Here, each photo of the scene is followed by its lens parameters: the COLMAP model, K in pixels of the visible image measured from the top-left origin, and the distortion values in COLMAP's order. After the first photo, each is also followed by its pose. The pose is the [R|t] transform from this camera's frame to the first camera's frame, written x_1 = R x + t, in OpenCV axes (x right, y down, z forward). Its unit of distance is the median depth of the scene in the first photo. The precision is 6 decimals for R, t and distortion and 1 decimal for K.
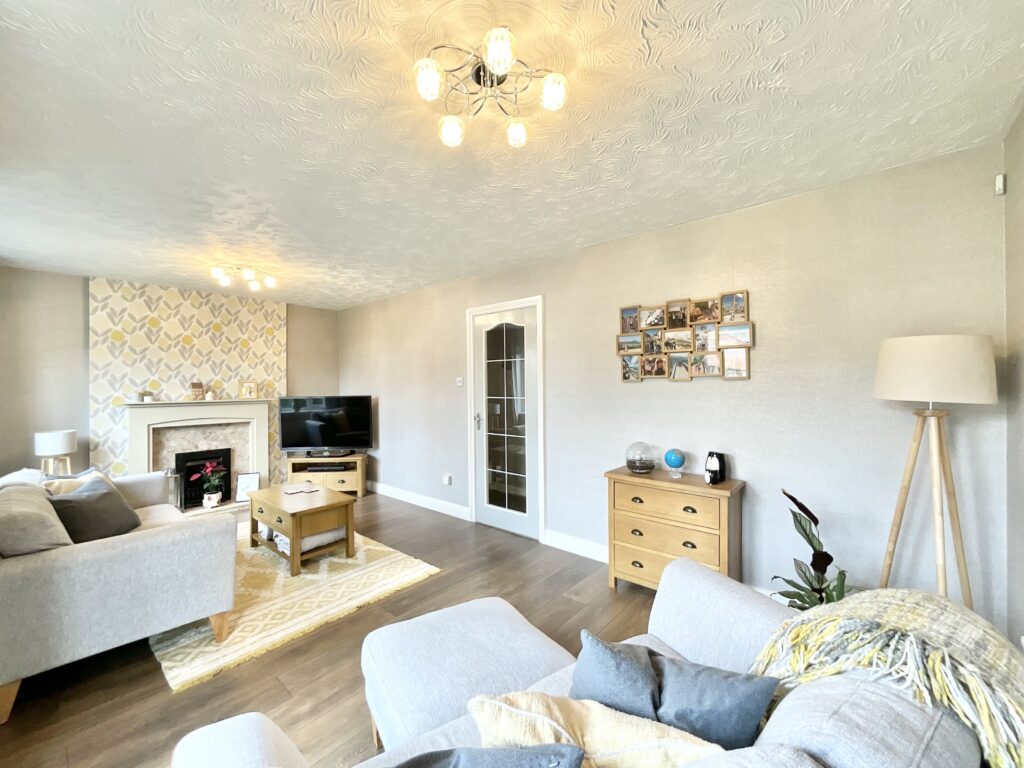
lens RADIAL K [[417.0, 0, 505.3], [0, 417.0, 382.1], [0, 0, 1]] dist [-0.006022, 0.002918]
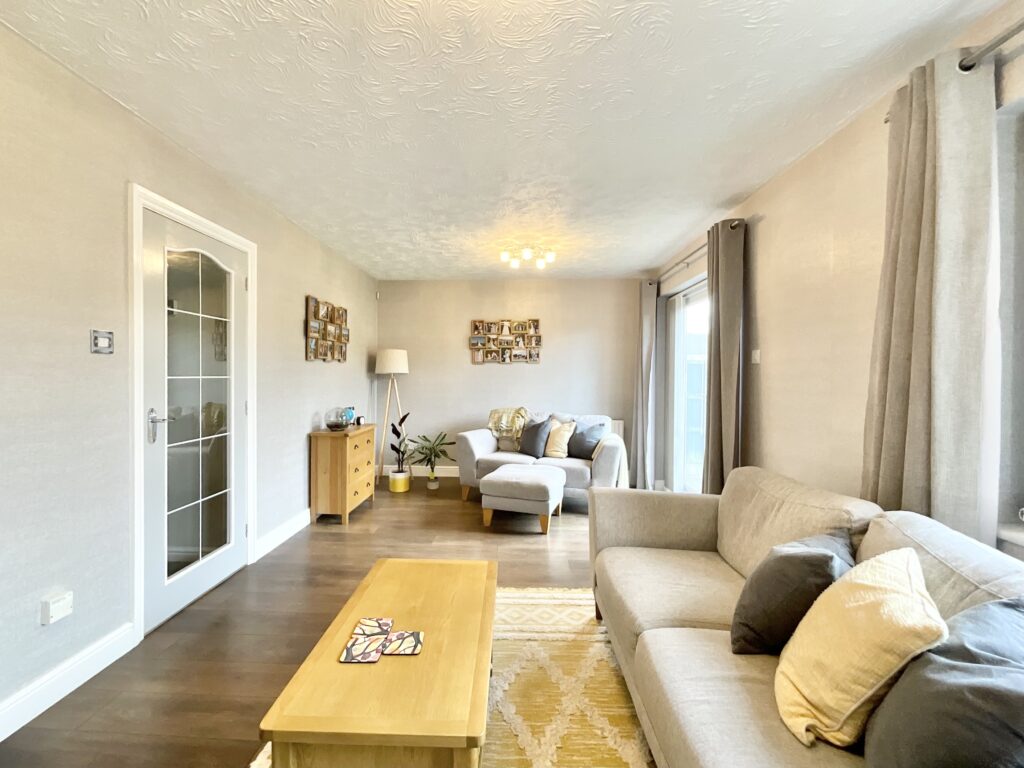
lens RADIAL K [[441.9, 0, 506.8], [0, 441.9, 381.0], [0, 0, 1]] dist [-0.005740, -0.000783]
pose [[-0.644303, -0.003382, 0.764763, -0.820901], [-0.001905, 0.999994, 0.002817, 0.042153], [-0.764768, 0.000358, -0.644306, 1.134215]]
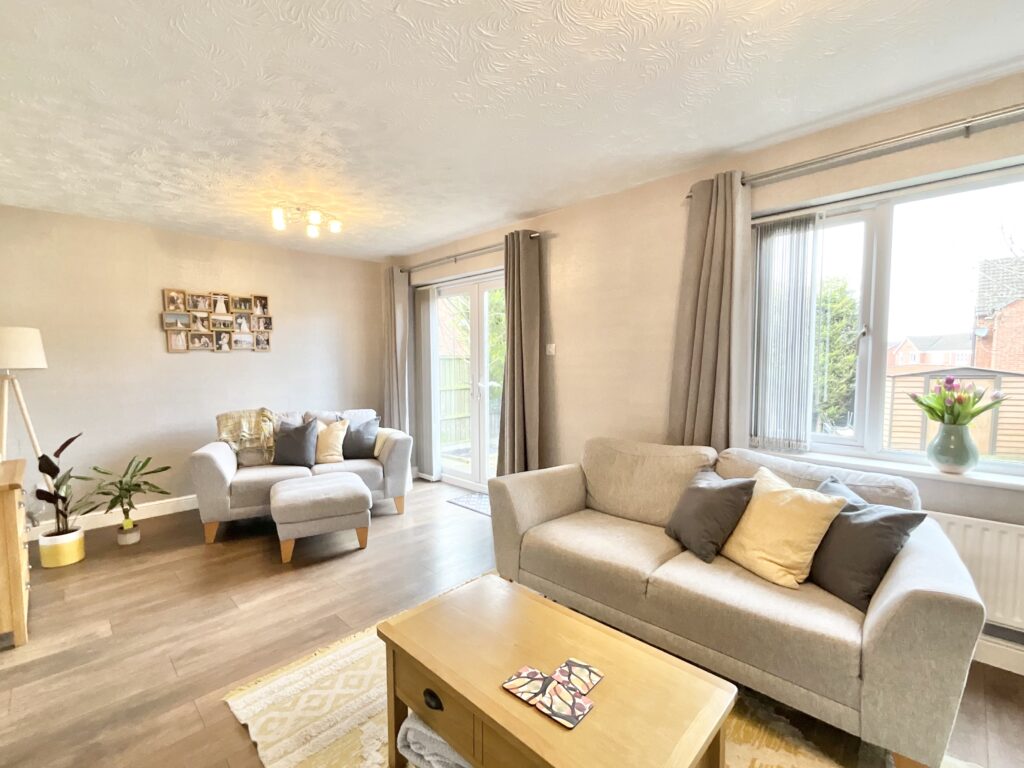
lens RADIAL K [[455.6, 0, 502.6], [0, 455.6, 391.5], [0, 0, 1]] dist [-0.007169, 0.001299]
pose [[-0.998772, 0.014877, 0.047251, -0.462692], [0.017957, 0.997695, 0.065438, 0.025811], [-0.046169, 0.066206, -0.996737, 1.285983]]
